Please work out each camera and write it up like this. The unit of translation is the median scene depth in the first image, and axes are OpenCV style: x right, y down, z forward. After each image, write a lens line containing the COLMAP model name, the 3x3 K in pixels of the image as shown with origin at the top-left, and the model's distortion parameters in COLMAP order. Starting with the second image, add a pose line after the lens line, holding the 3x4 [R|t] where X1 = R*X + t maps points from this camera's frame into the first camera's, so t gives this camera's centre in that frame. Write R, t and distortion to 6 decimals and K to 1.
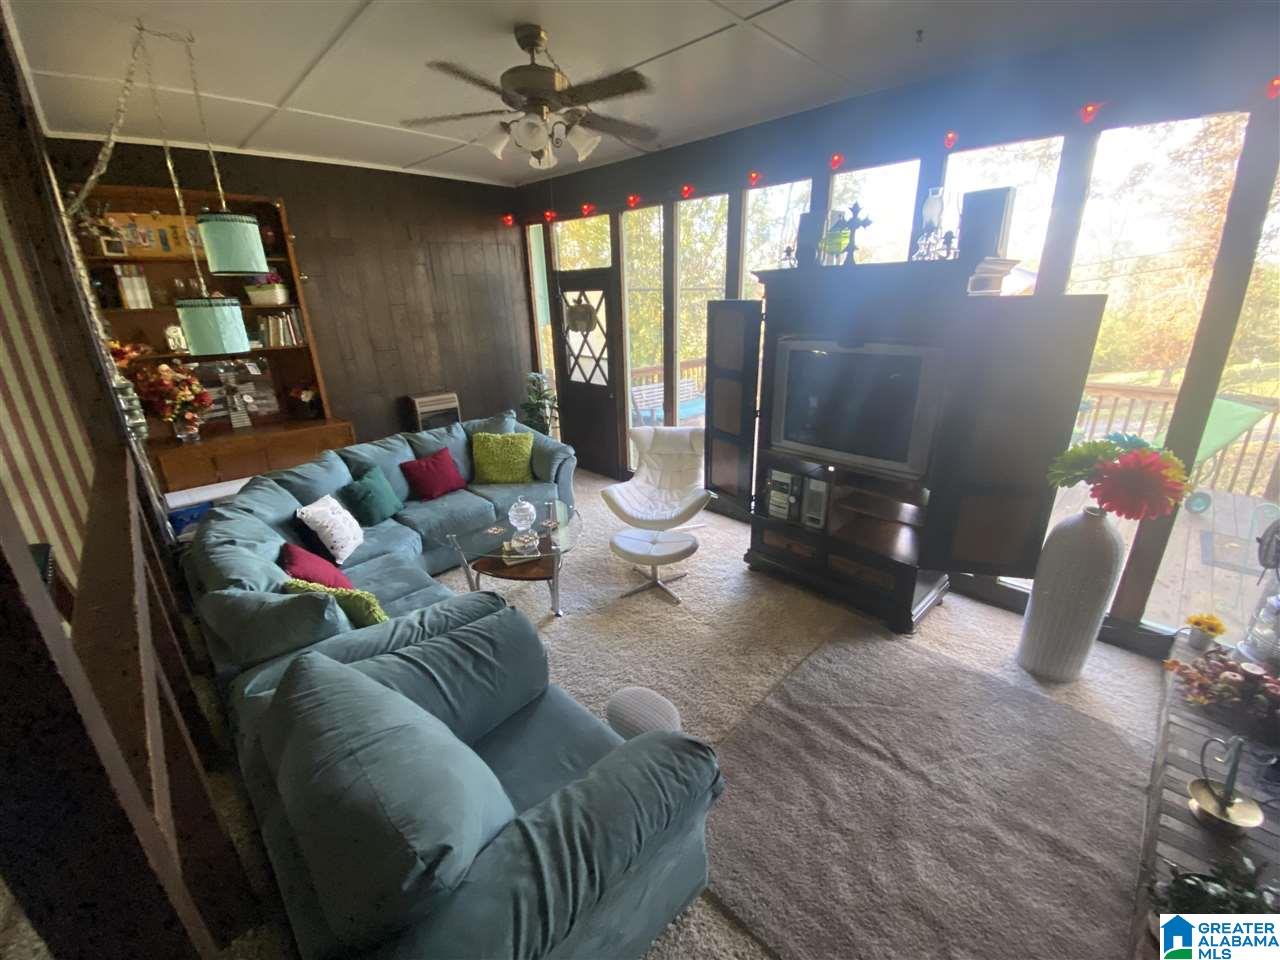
lens RADIAL K [[529.6, 0, 640.0], [0, 529.6, 480.0], [0, 0, 1]] dist [0.040301, -0.041860]
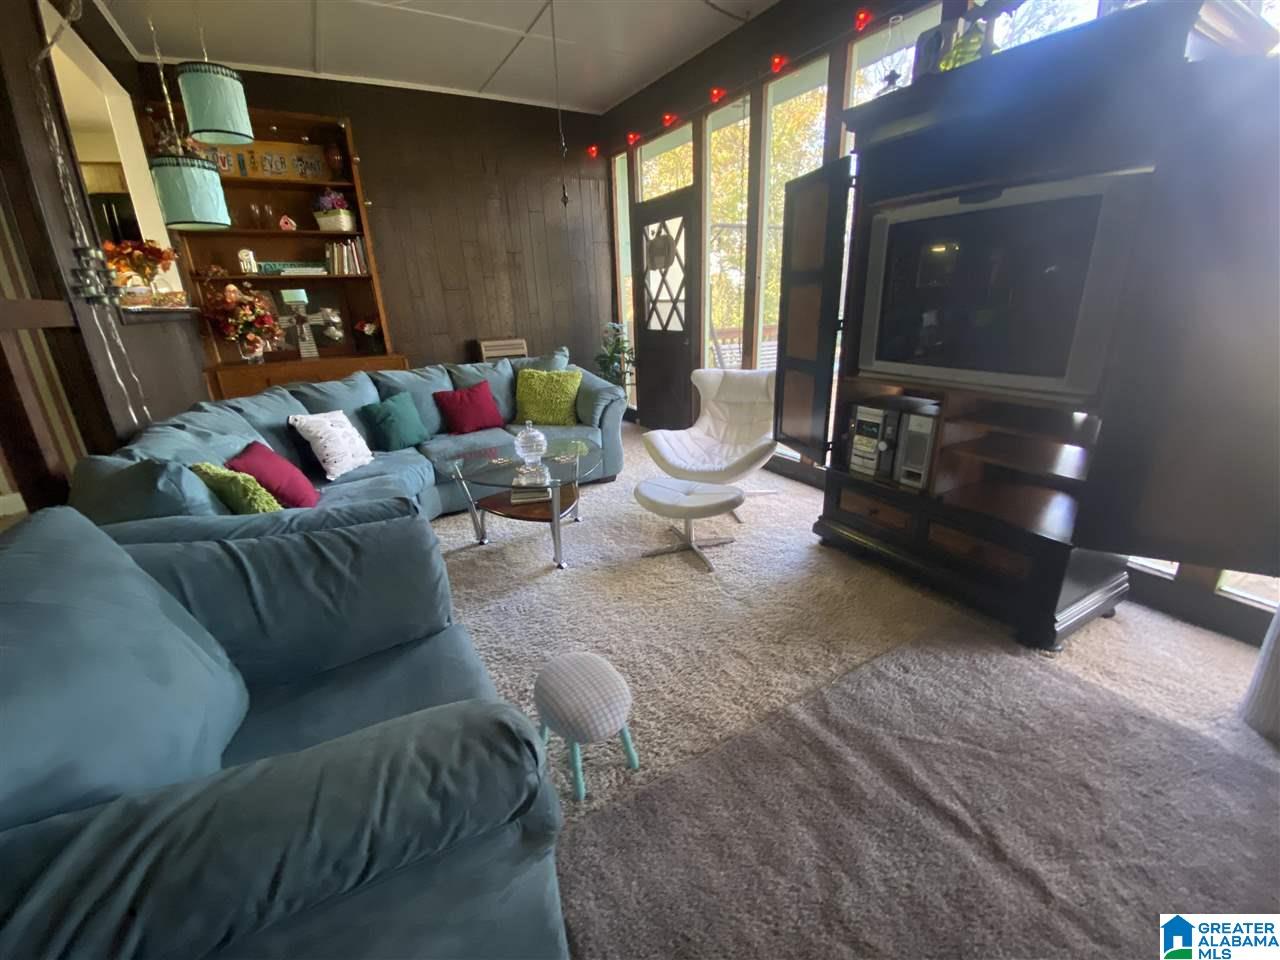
lens RADIAL K [[526.7, 0, 636.4], [0, 526.7, 484.4], [0, 0, 1]] dist [0.020271, -0.021662]
pose [[0.966612, 0.074059, -0.245308, 0.138164], [-0.073107, 0.997239, 0.012996, 0.098365], [0.245593, 0.005371, 0.969358, 0.218139]]
